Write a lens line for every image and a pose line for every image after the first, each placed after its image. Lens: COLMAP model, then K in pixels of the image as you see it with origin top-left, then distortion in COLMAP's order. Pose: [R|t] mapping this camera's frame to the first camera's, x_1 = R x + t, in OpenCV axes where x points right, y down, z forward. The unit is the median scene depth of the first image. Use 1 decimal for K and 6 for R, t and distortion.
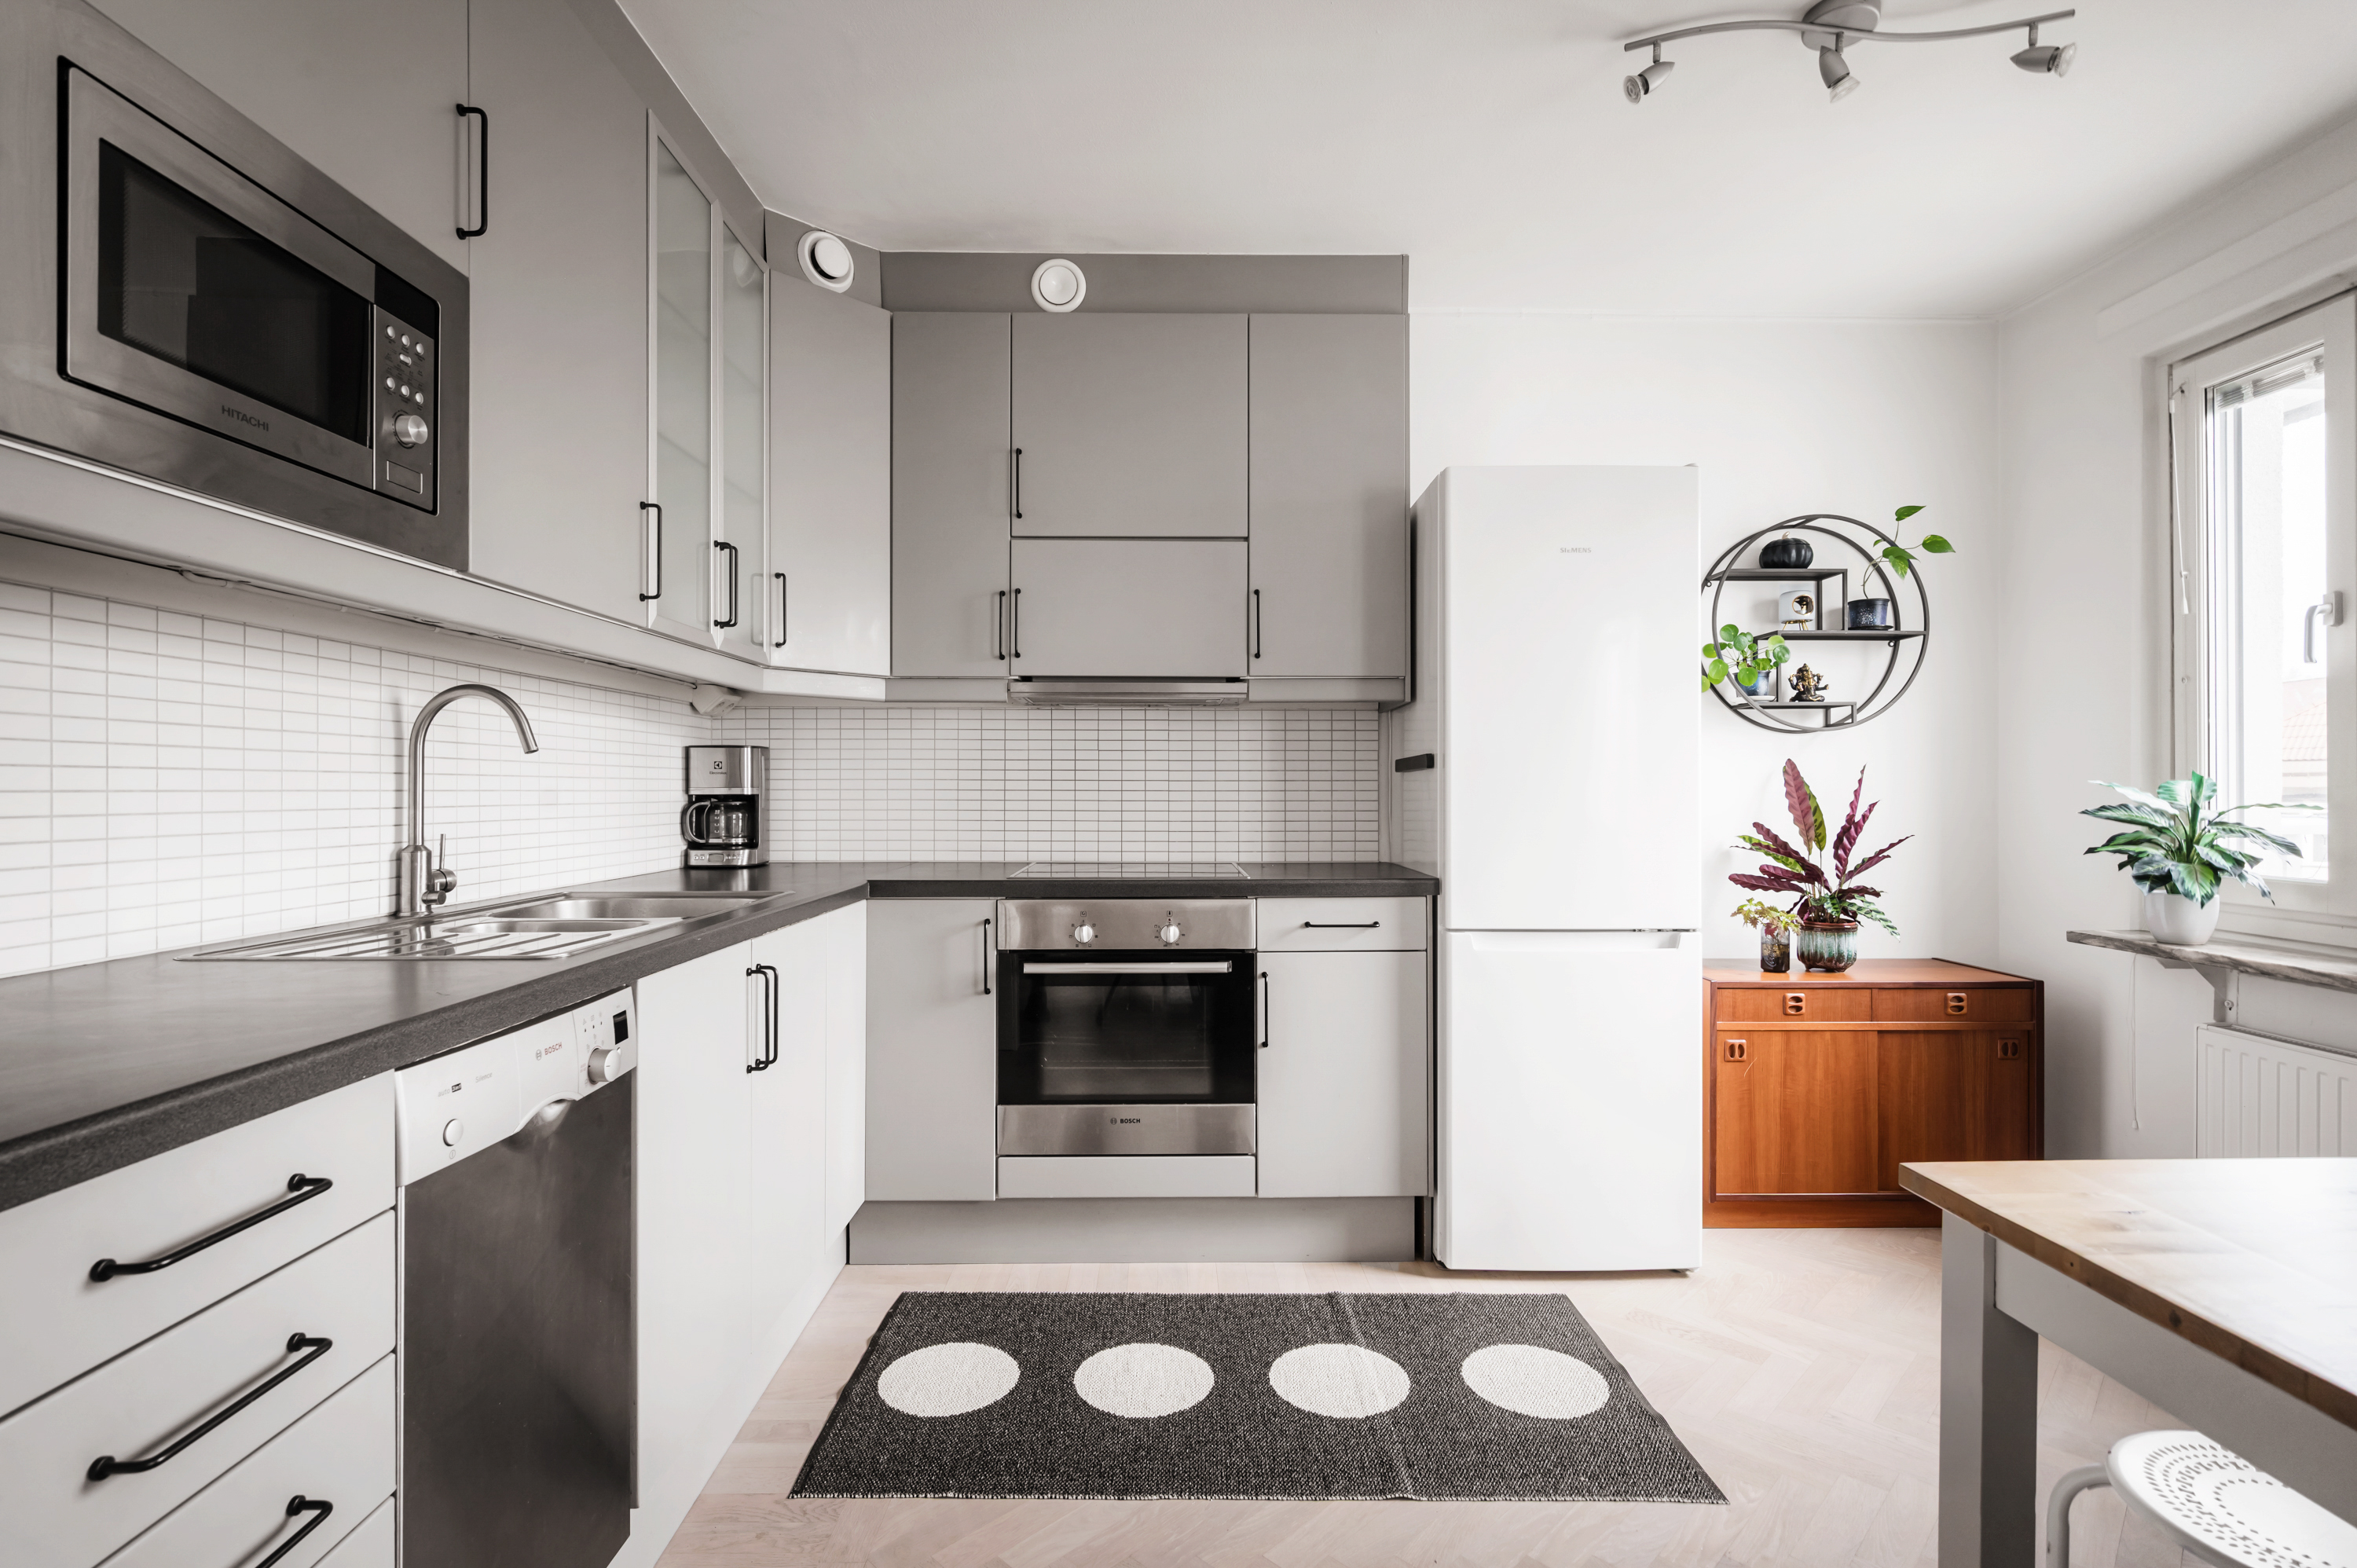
lens RADIAL K [[1112.0, 0, 1186.1], [0, 1112.0, 785.9], [0, 0, 1]] dist [-0.001483, 0.000347]
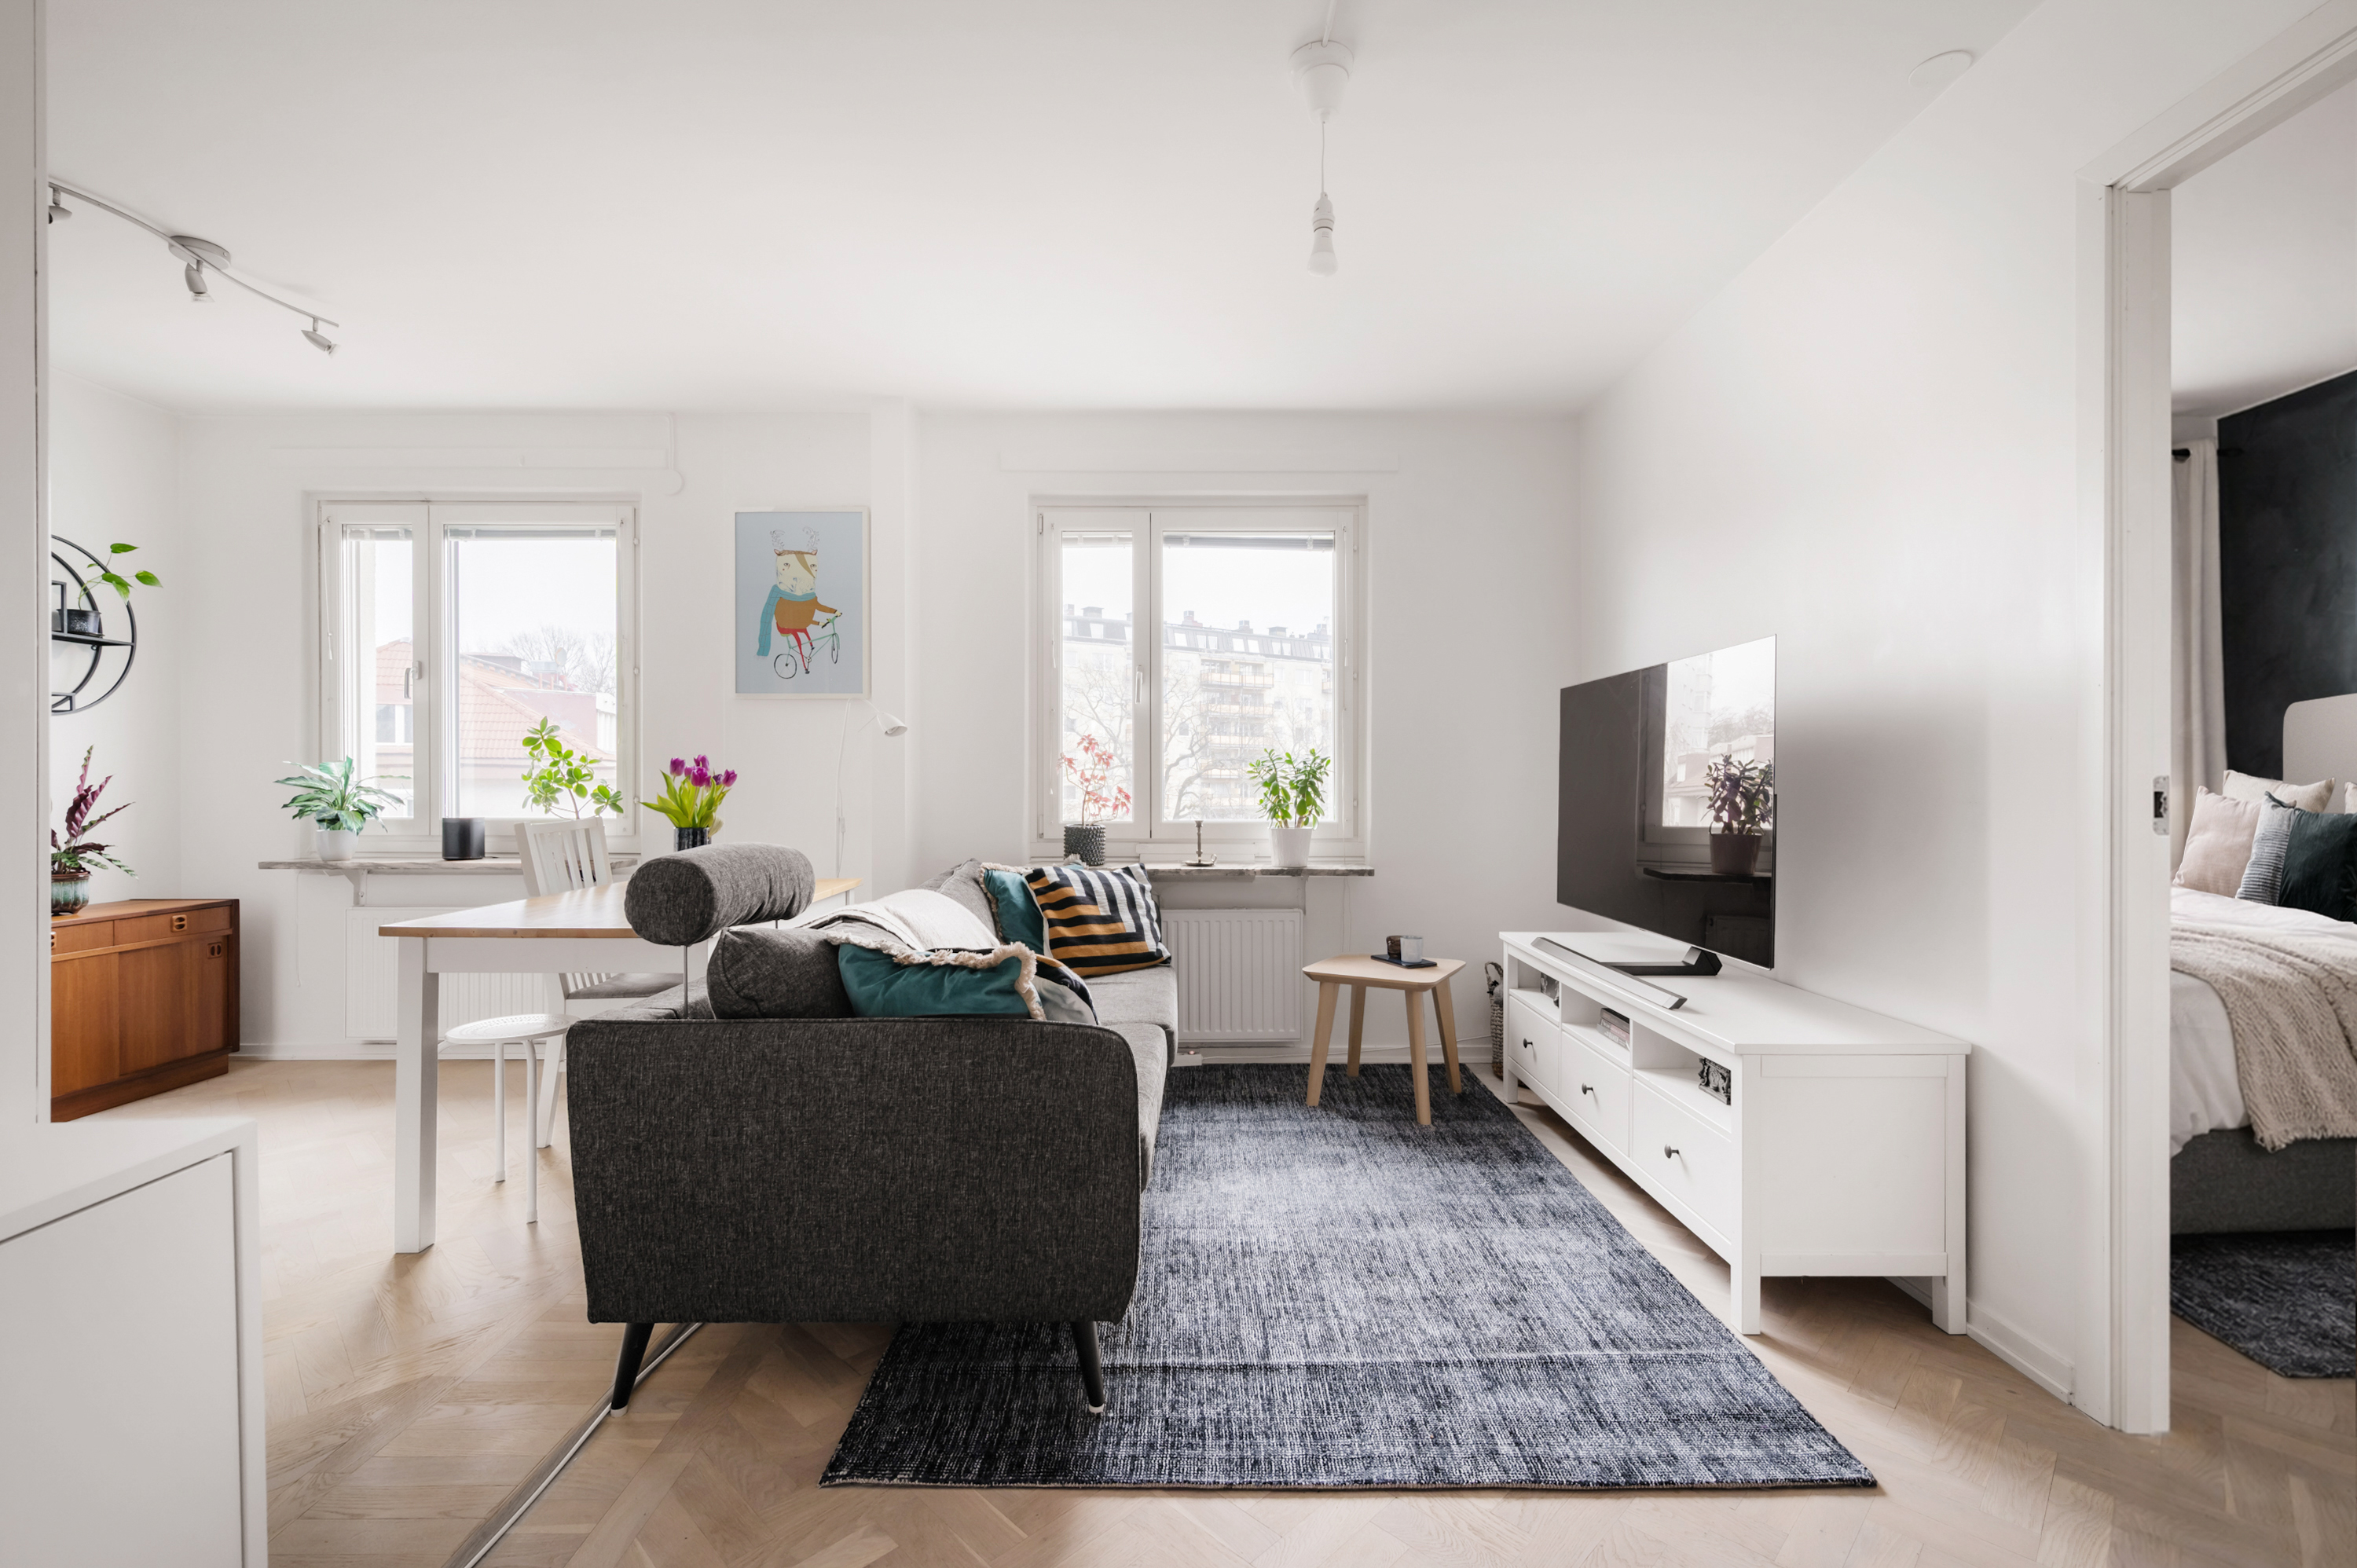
lens RADIAL K [[1021.1, 0, 1175.7], [0, 1021.1, 789.2], [0, 0, 1]] dist [-0.000464, 0.000611]
pose [[0.017667, -0.004894, 0.999832, -0.538981], [-0.002026, 0.999986, 0.004930, 0.023159], [-0.999842, -0.002113, 0.017657, -0.245337]]
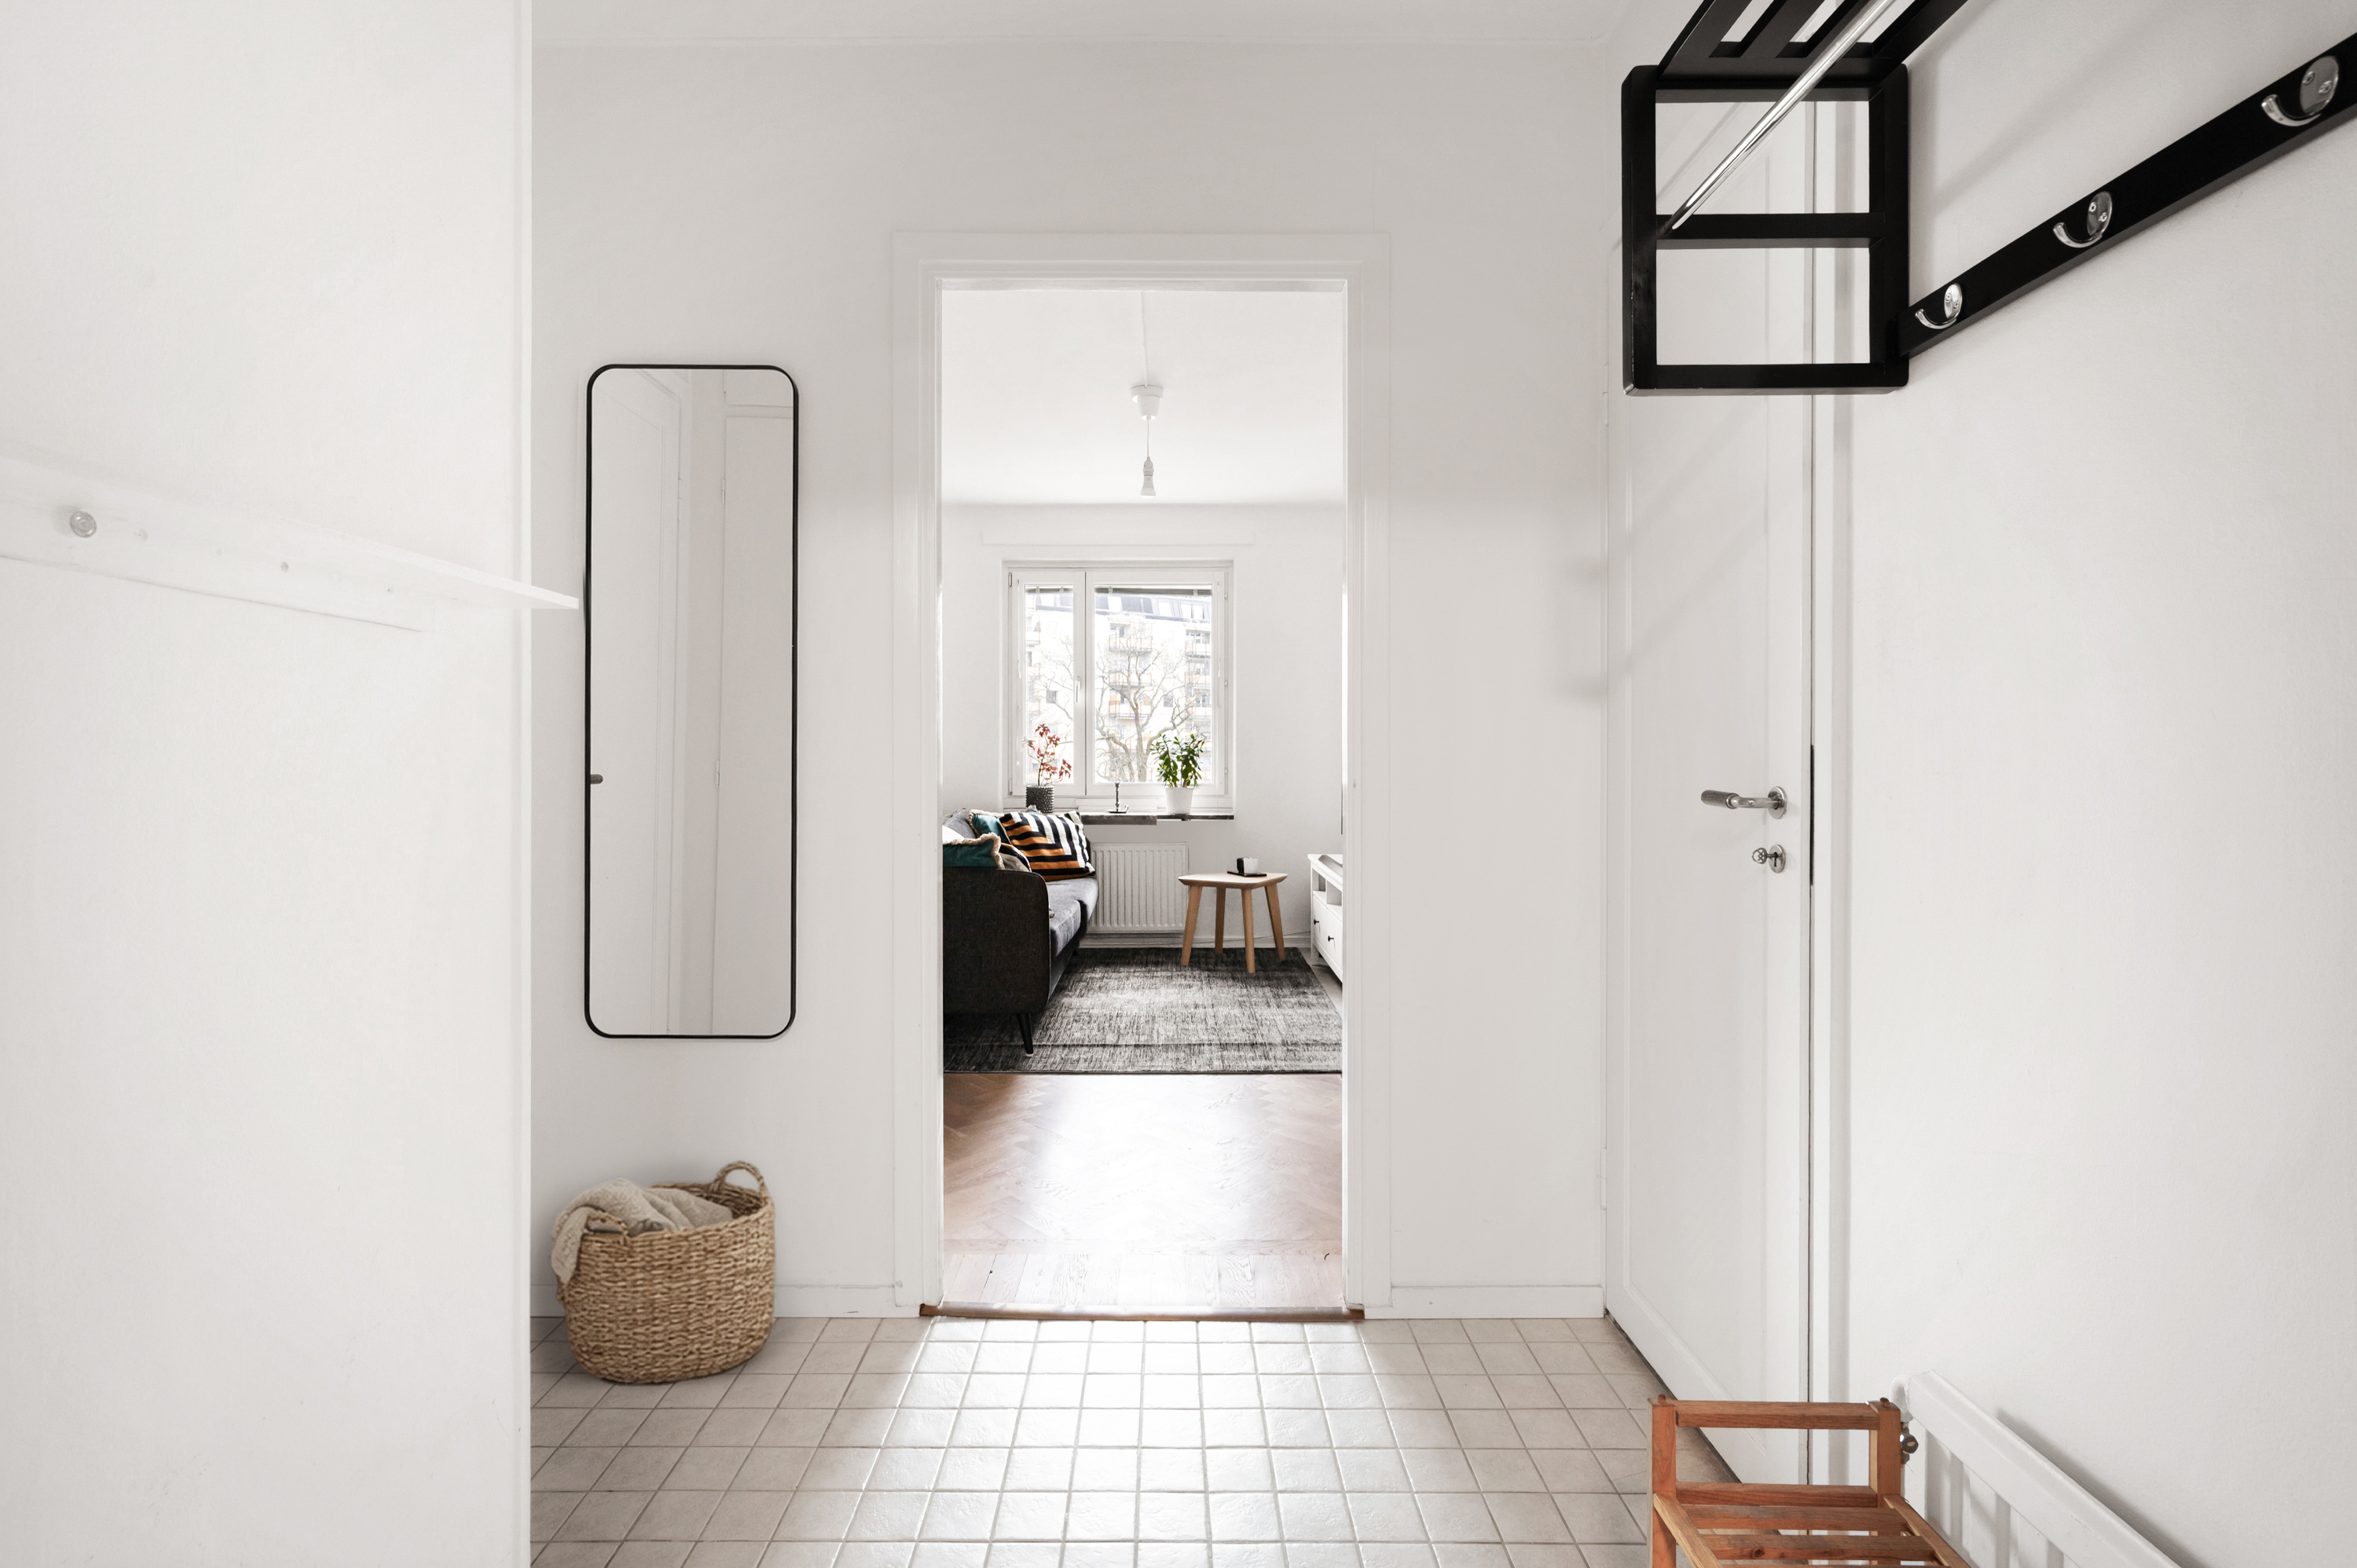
lens RADIAL K [[1021.1, 0, 1155.5], [0, 1021.1, 766.8], [0, 0, 1]] dist [-0.000464, 0.000611]
pose [[0.018236, -0.009339, 0.999790, -1.184159], [-0.001624, 0.999955, 0.009370, 0.021530], [-0.999832, -0.001795, 0.018220, -0.364111]]
